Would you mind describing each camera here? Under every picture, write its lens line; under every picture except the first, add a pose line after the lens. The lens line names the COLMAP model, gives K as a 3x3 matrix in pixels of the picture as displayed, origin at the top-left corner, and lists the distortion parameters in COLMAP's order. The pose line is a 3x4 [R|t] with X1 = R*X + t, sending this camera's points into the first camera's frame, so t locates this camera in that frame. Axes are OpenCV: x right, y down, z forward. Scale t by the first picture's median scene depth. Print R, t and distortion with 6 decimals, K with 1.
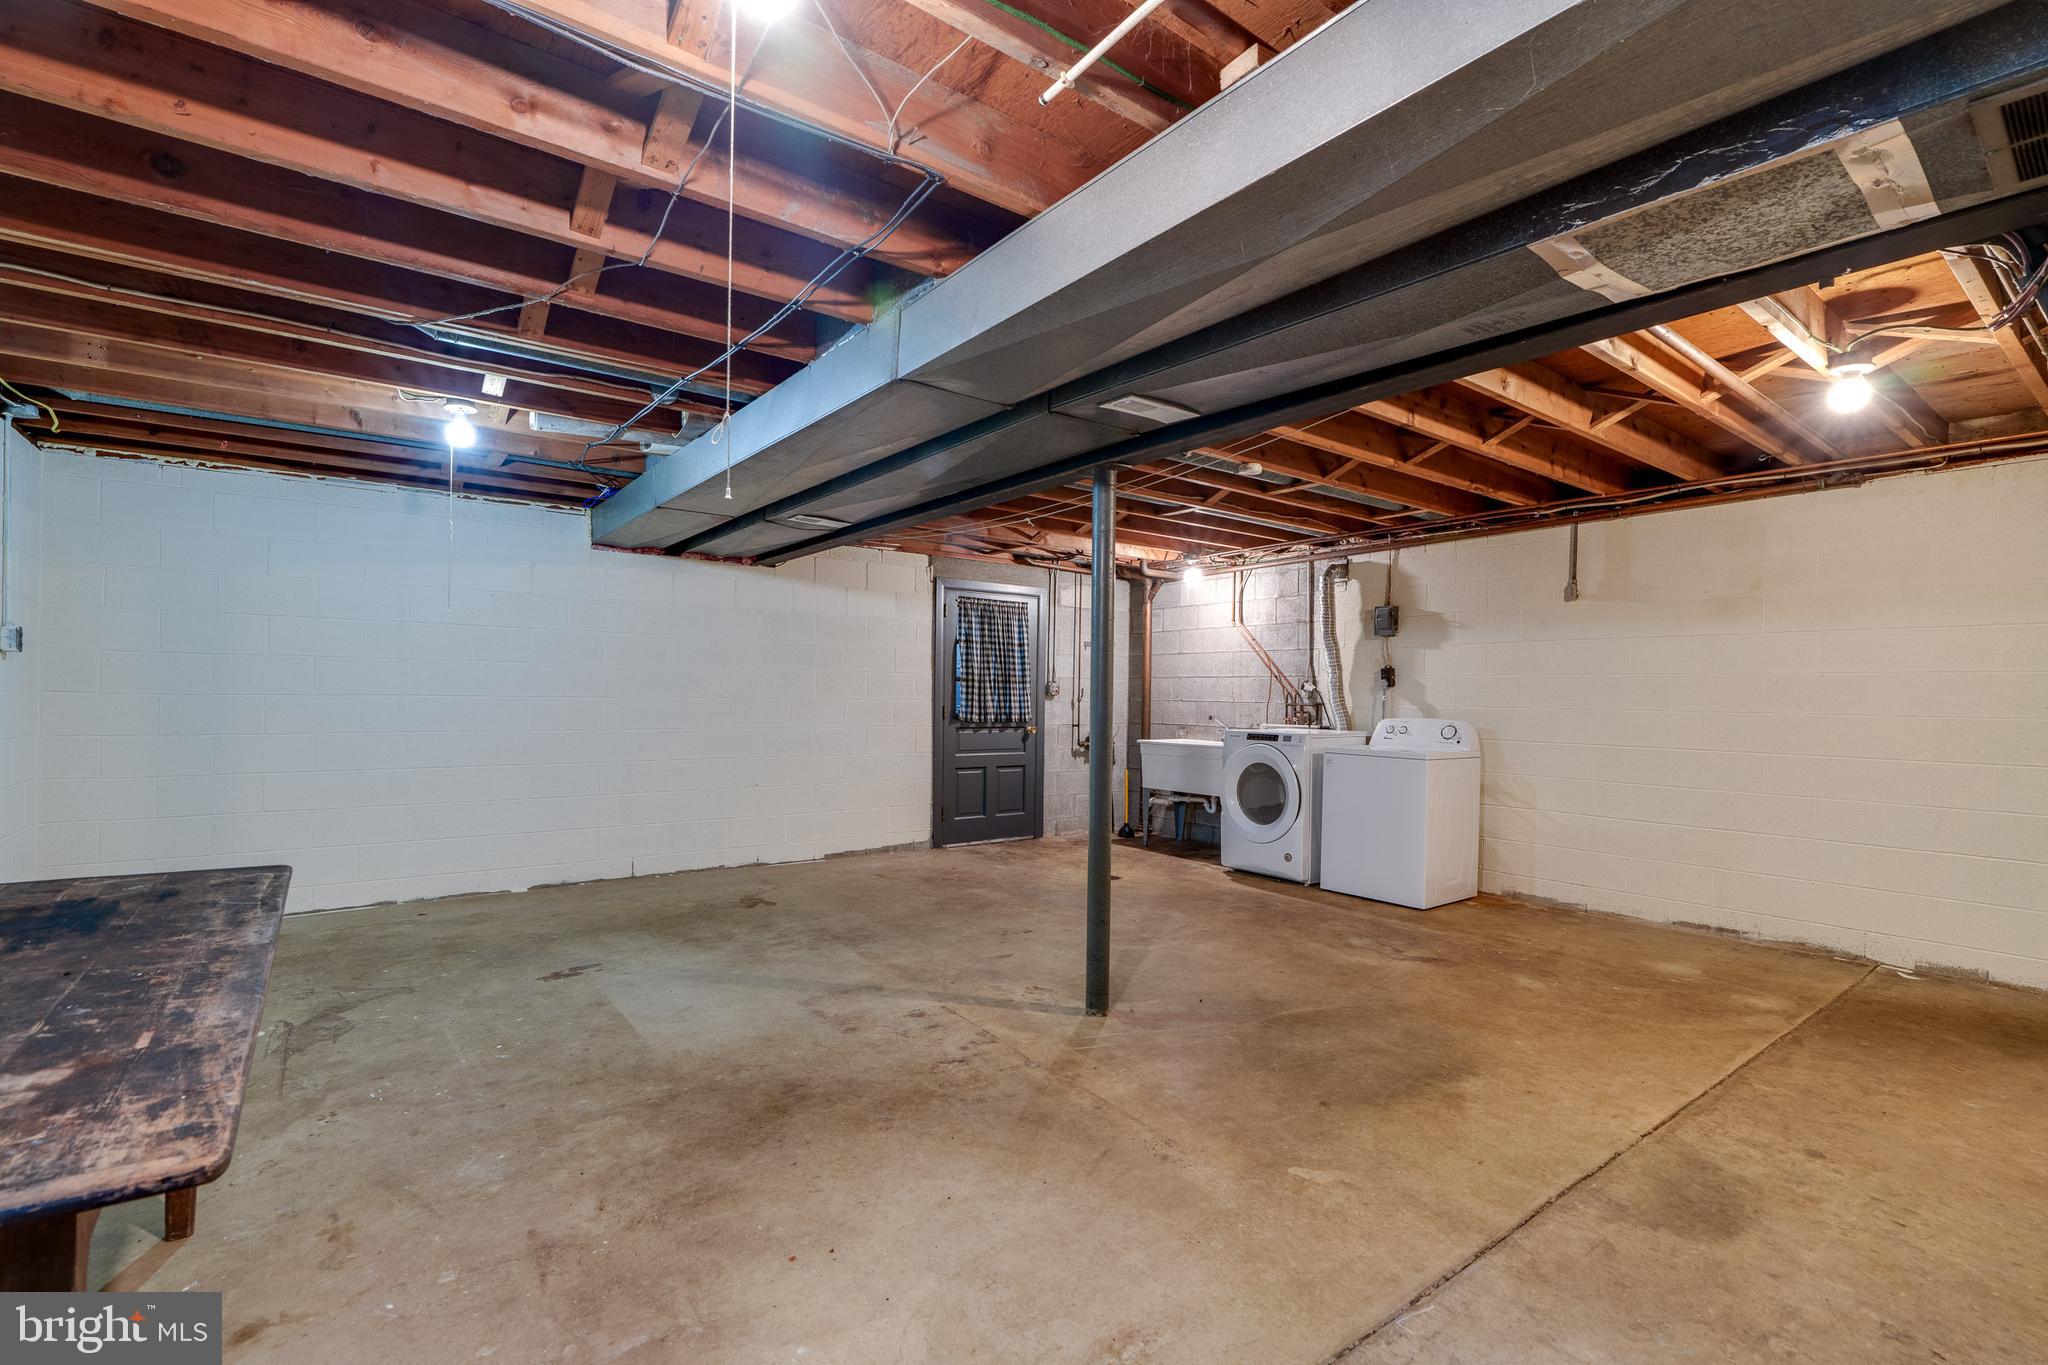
lens RADIAL K [[920.7, 0, 1019.1], [0, 920.7, 688.3], [0, 0, 1]] dist [-0.005467, 0.000442]
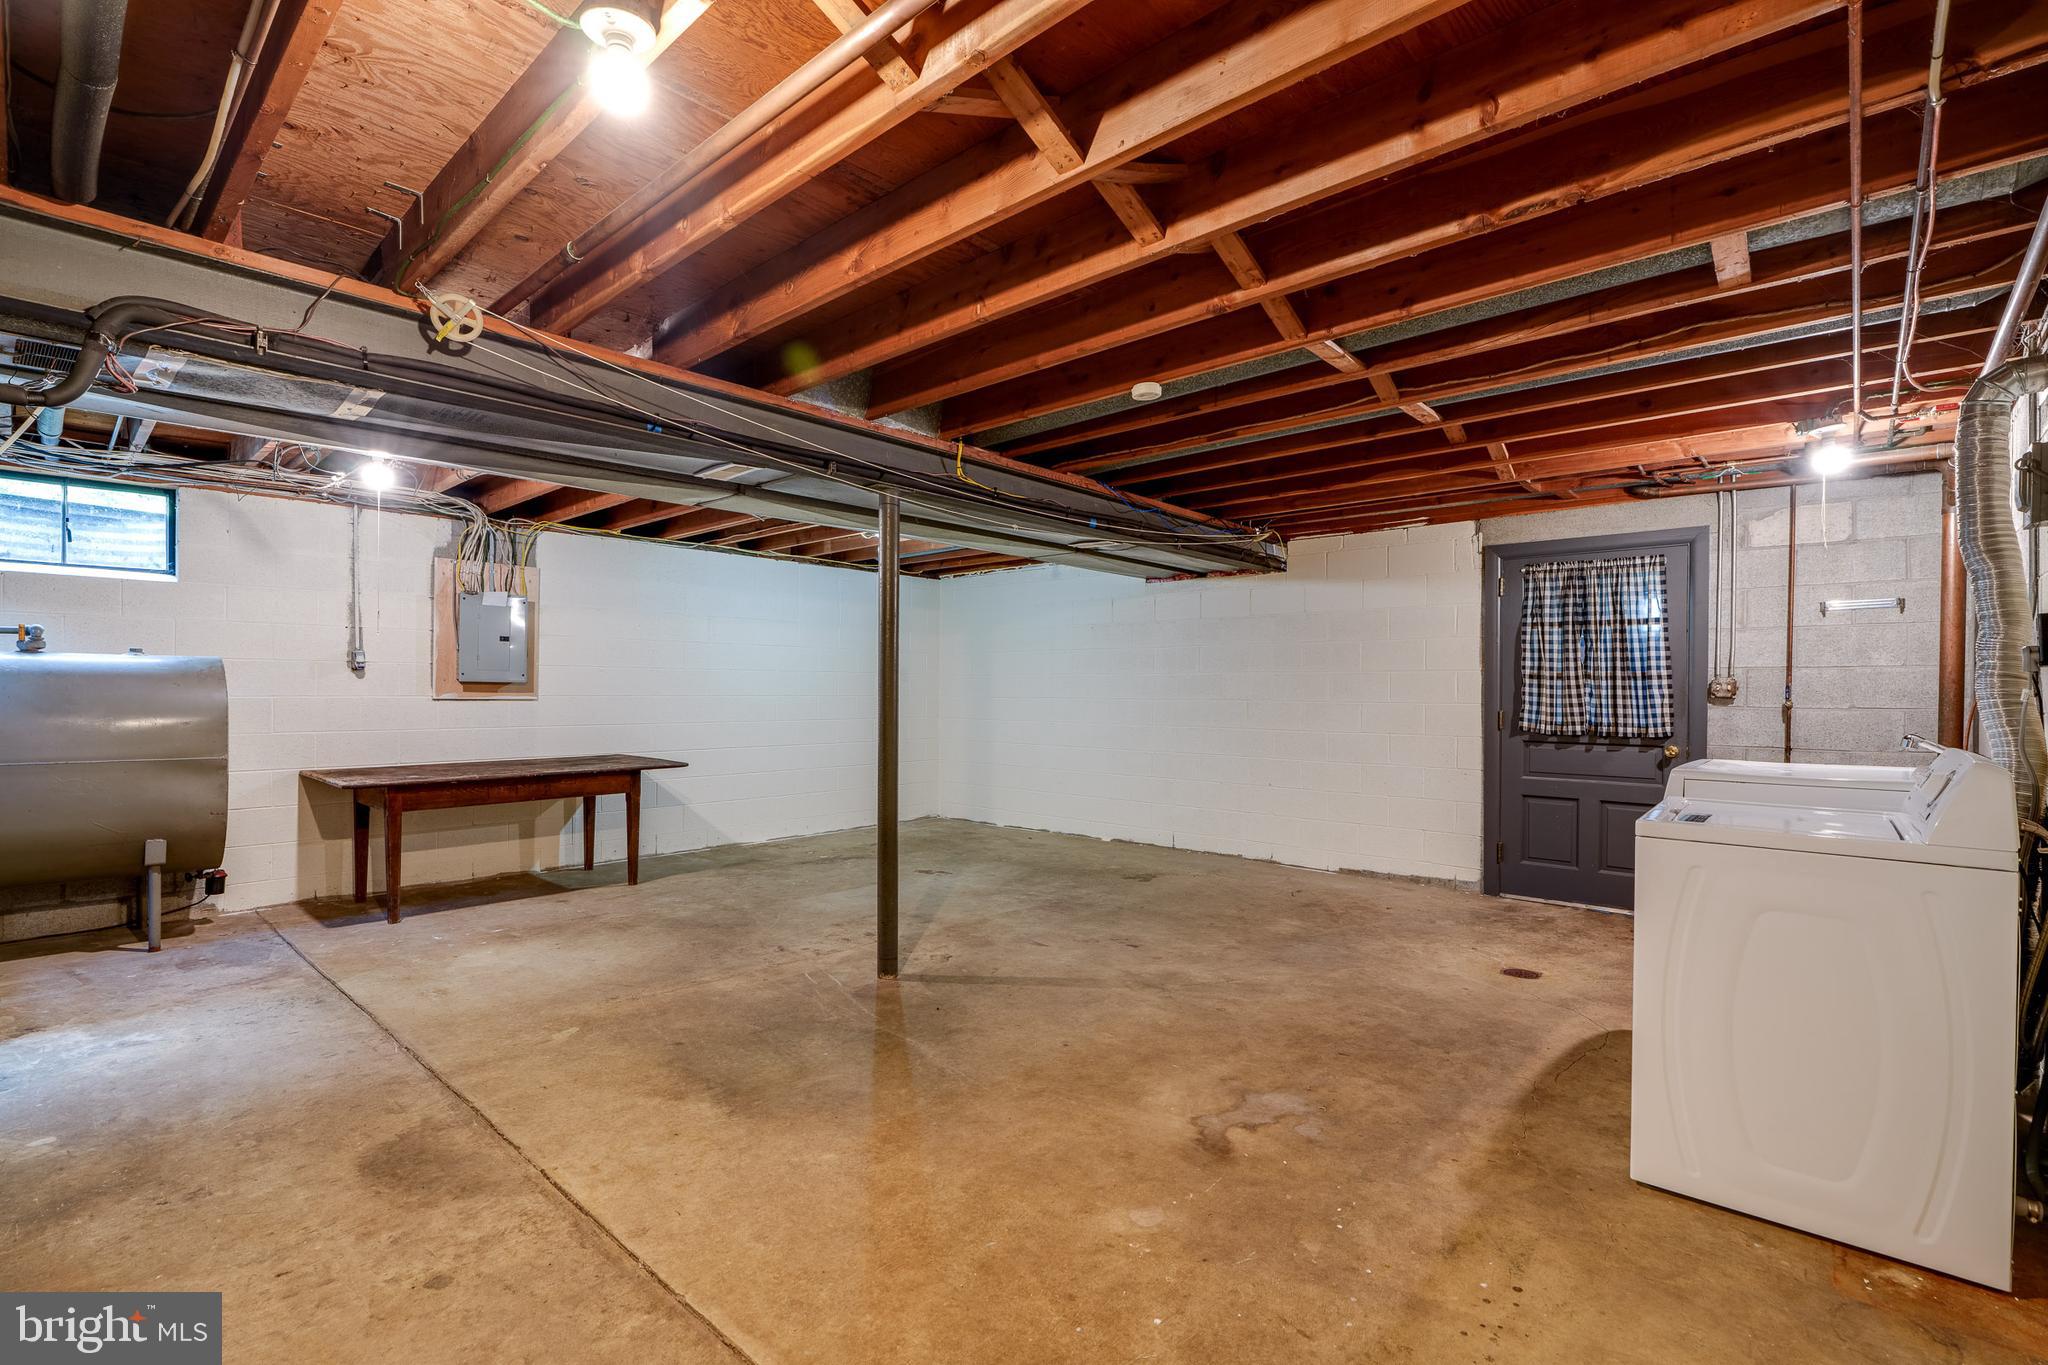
lens RADIAL K [[920.7, 0, 1019.1], [0, 920.7, 688.3], [0, 0, 1]] dist [-0.005467, 0.000442]
pose [[0.186653, -0.015594, -0.982302, 1.209386], [0.004206, 0.999878, -0.015074, 0.019861], [0.982417, -0.001318, 0.186696, 0.939369]]
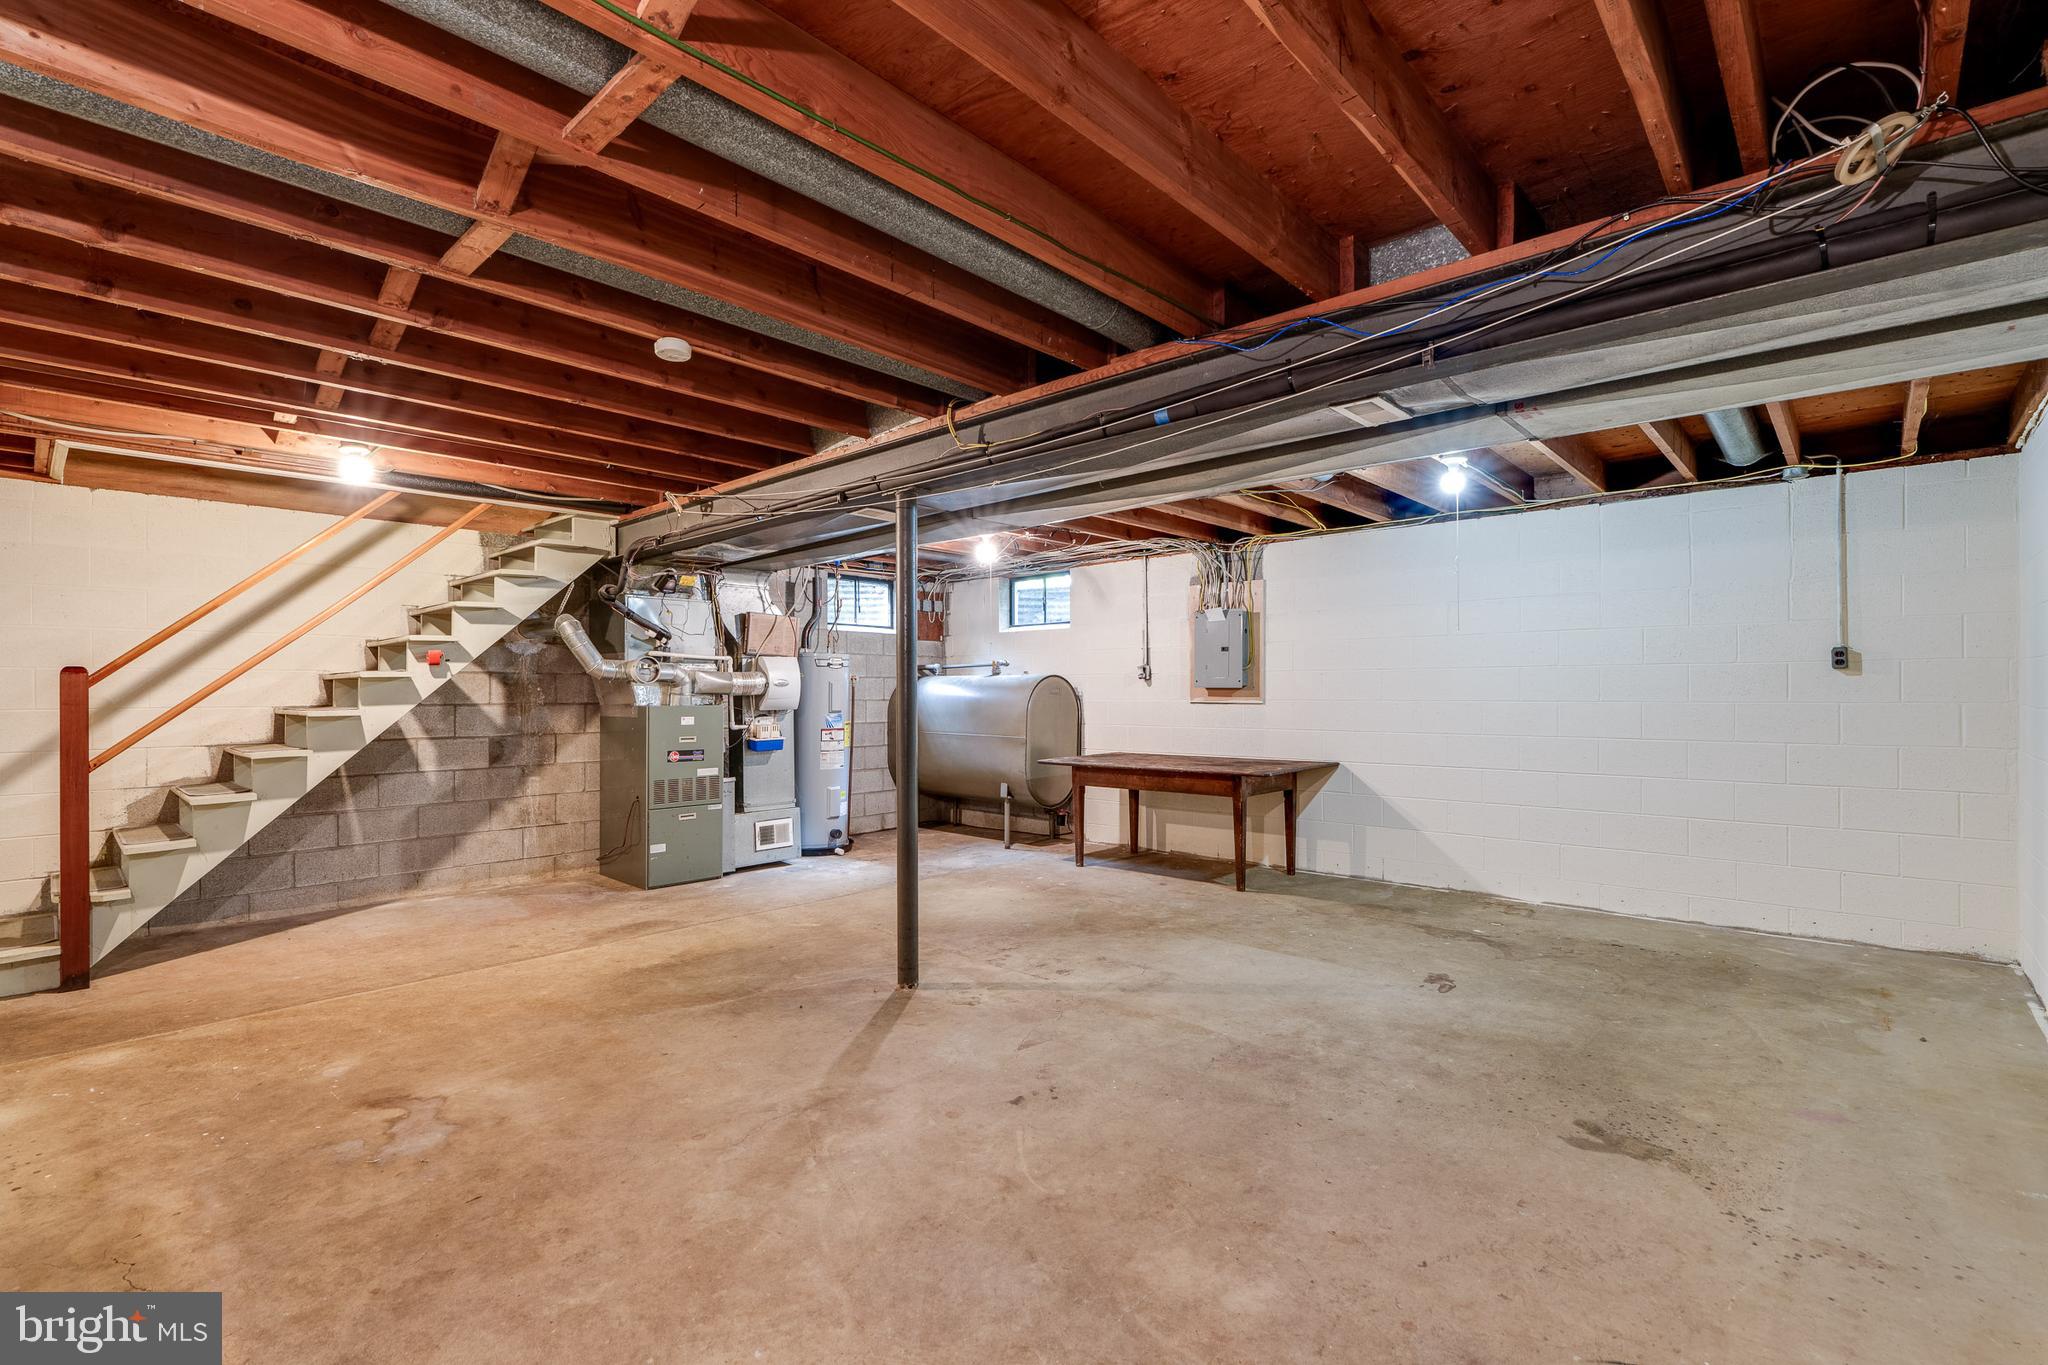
lens RADIAL K [[920.7, 0, 1019.1], [0, 920.7, 688.3], [0, 0, 1]] dist [-0.005467, 0.000442]
pose [[-0.983415, -0.011298, -0.181017, 0.156293], [-0.008864, 0.999859, -0.014252, 0.010879], [0.181153, -0.012411, -0.983377, 2.093382]]
